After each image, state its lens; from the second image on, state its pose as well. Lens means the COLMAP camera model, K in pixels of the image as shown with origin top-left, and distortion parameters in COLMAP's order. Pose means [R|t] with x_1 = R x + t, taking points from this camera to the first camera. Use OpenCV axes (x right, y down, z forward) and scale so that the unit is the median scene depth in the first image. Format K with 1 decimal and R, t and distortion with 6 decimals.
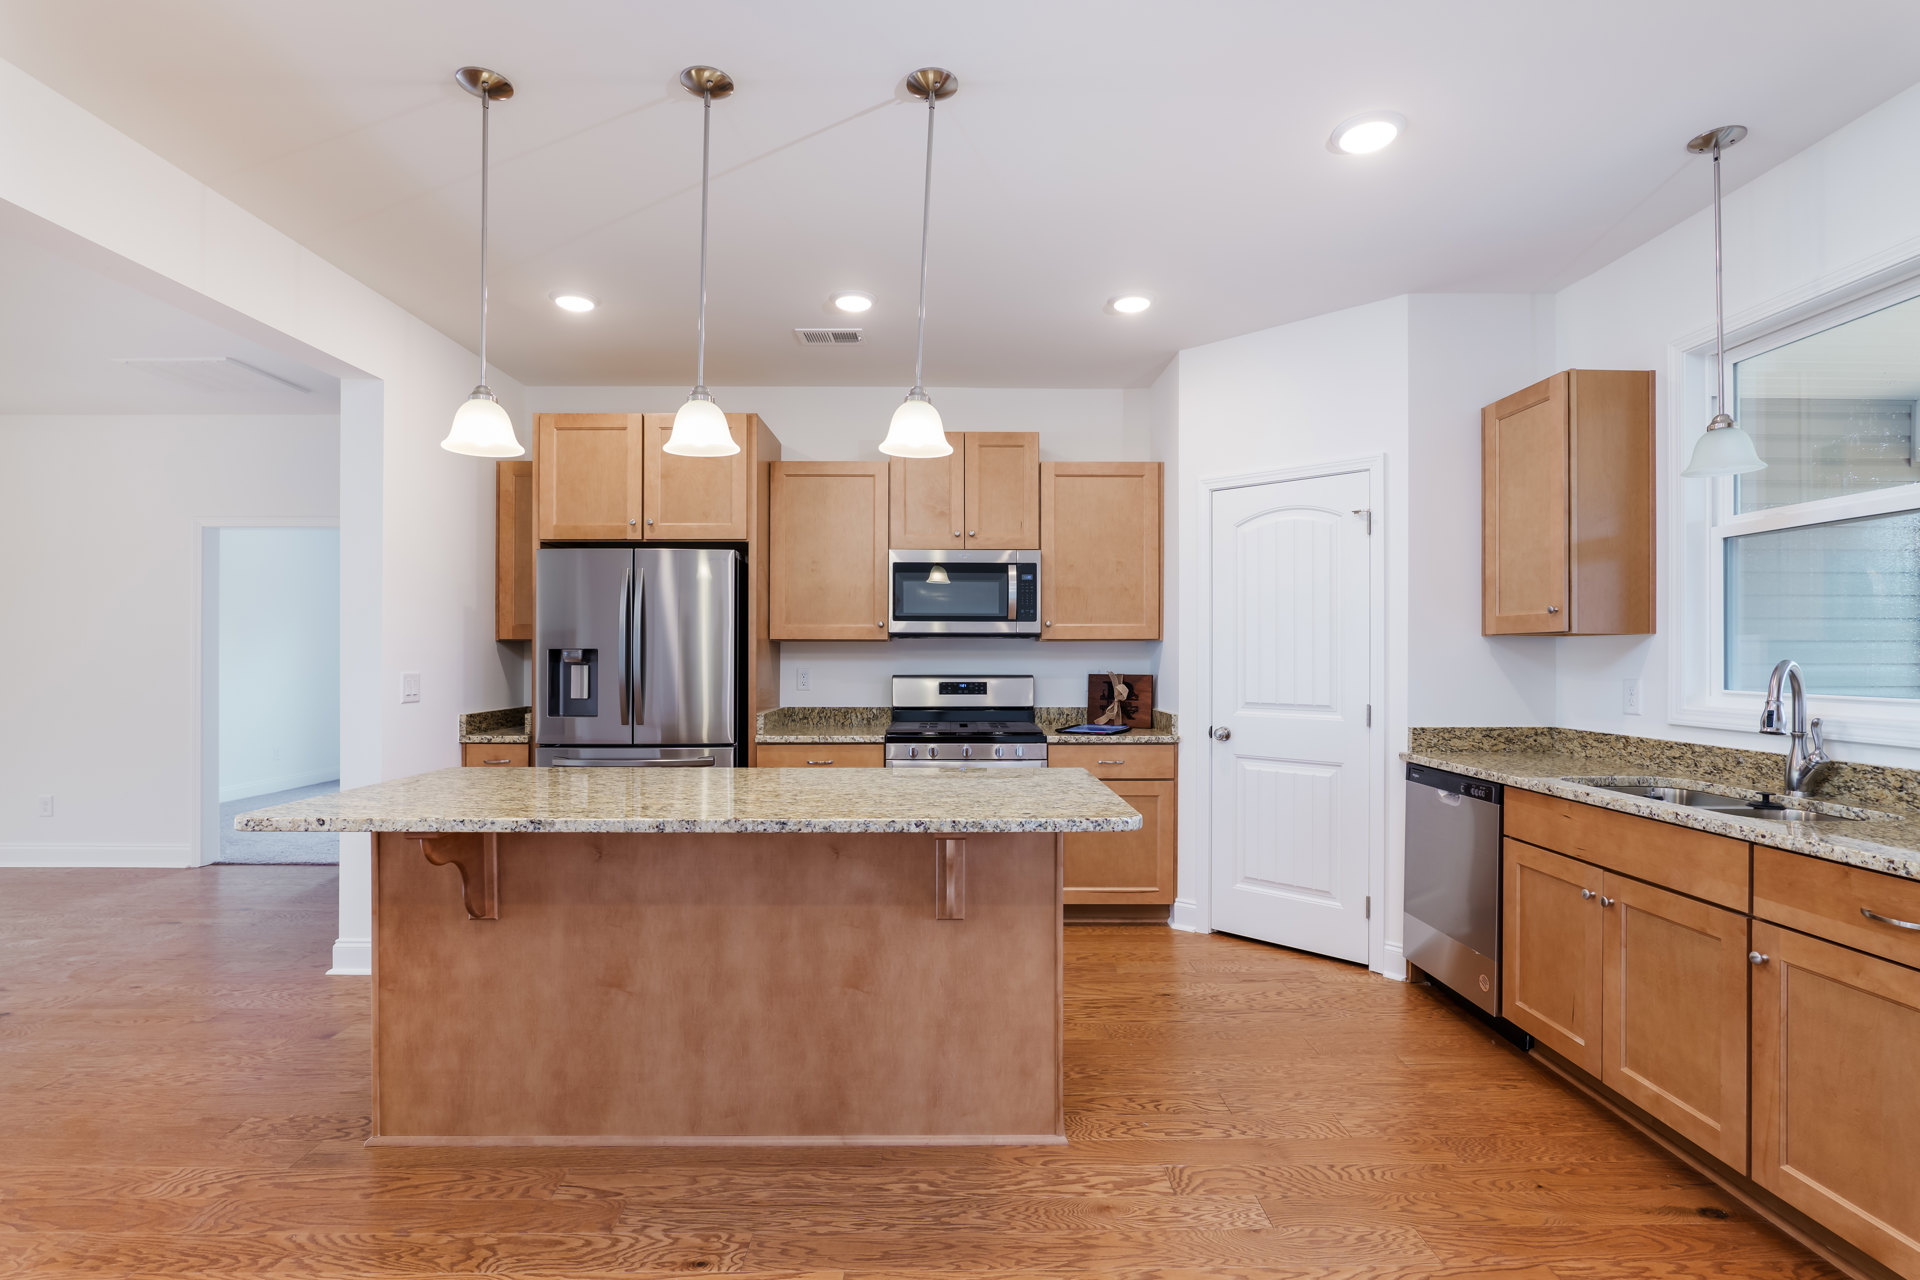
lens RADIAL K [[894.9, 0, 956.9], [0, 894.9, 642.9], [0, 0, 1]] dist [-0.022882, 0.006264]
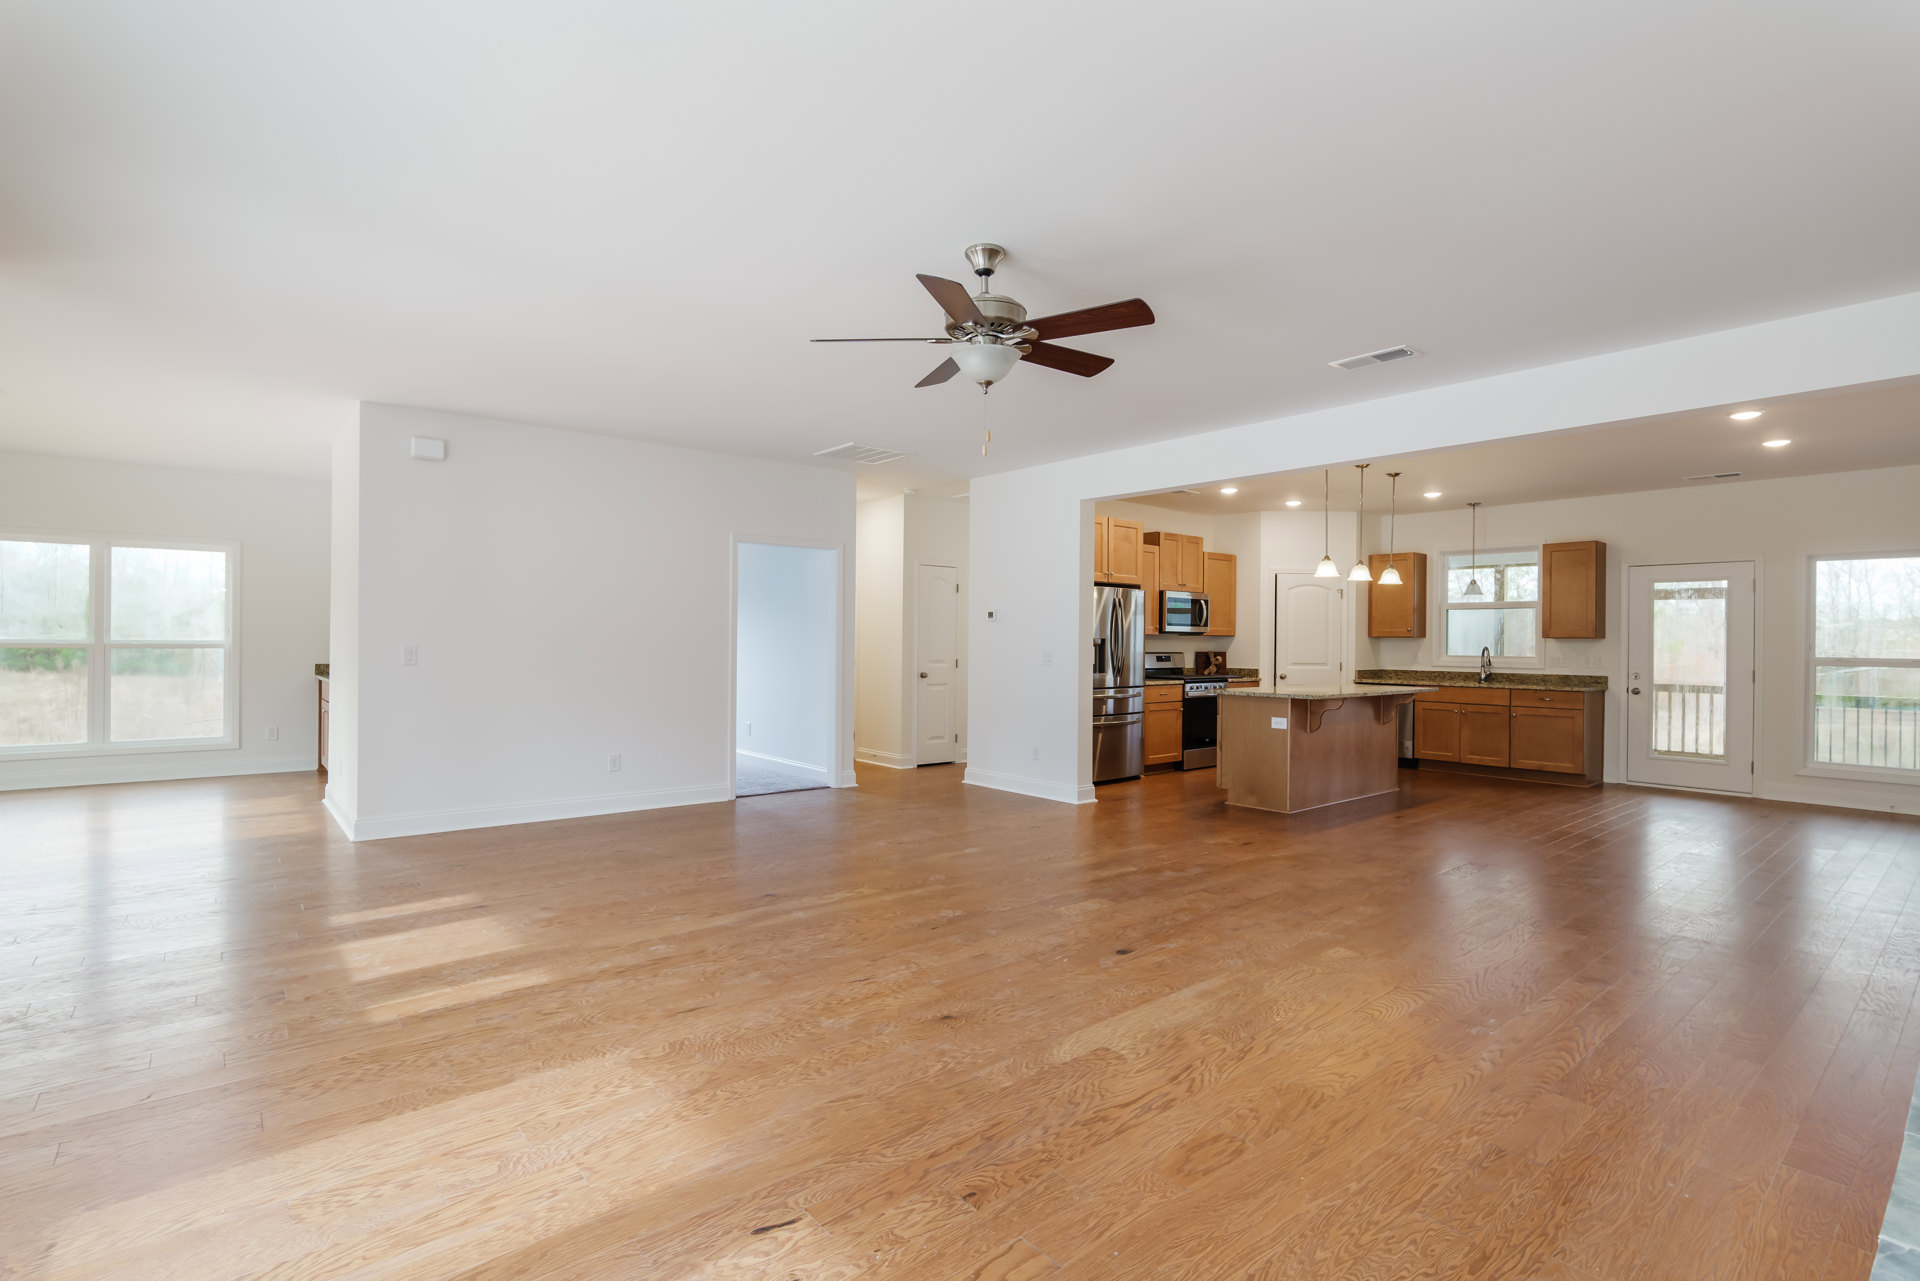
lens RADIAL K [[894.9, 0, 956.9], [0, 894.9, 643.4], [0, 0, 1]] dist [-0.022882, 0.006264]
pose [[0.779334, 0.005467, 0.626585, -1.877226], [-0.017028, 0.999777, 0.012455, -0.001028], [-0.626378, -0.020376, 0.779253, -0.321359]]
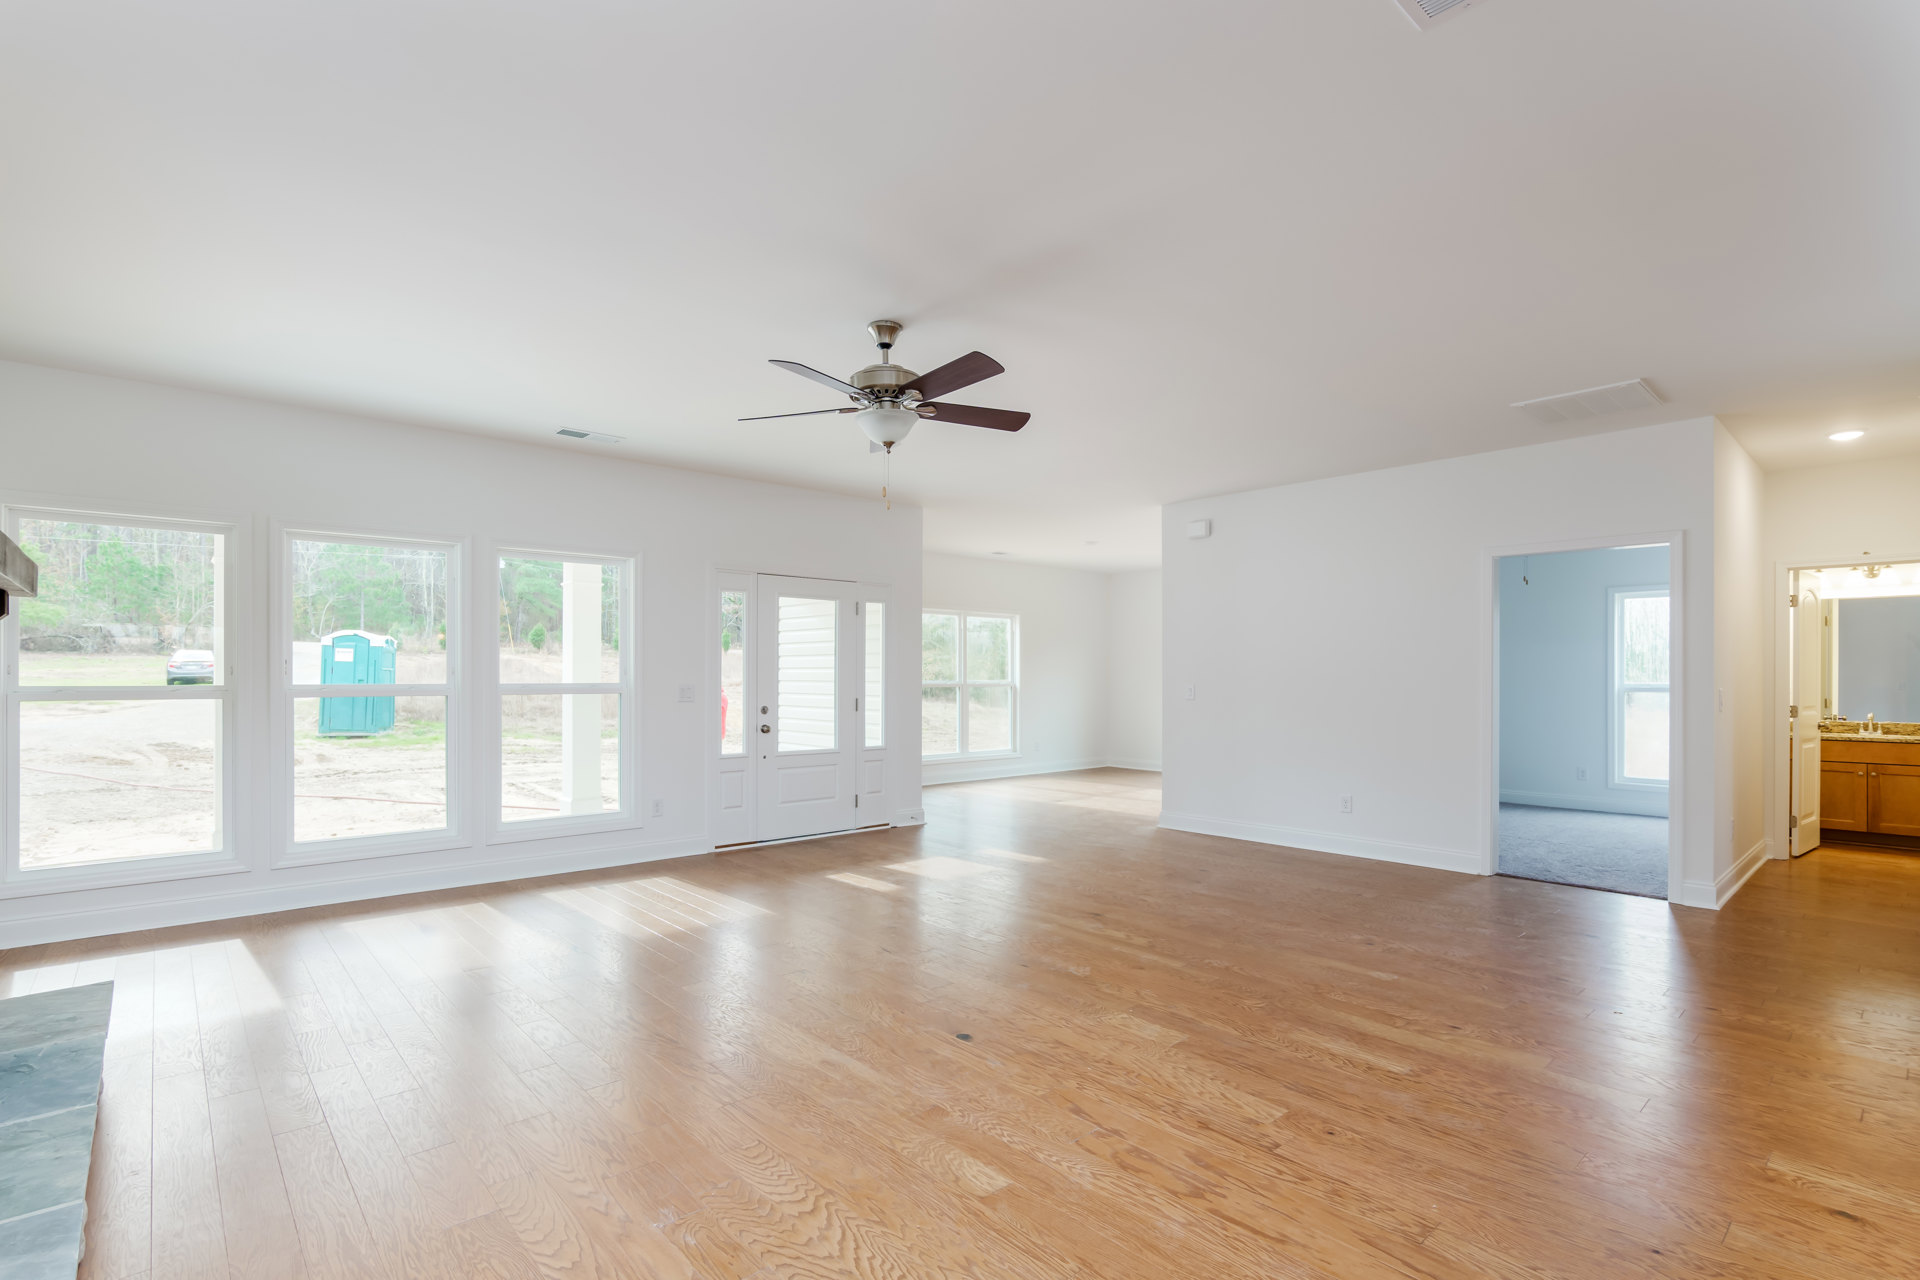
lens RADIAL K [[896.6, 0, 967.5], [0, 896.6, 651.7], [0, 0, 1]] dist [-0.020308, 0.000425]
pose [[0.667870, -0.020182, -0.744004, -0.617052], [0.008342, 0.999772, -0.019632, 0.000216], [0.744231, 0.006905, 0.667886, -0.249683]]
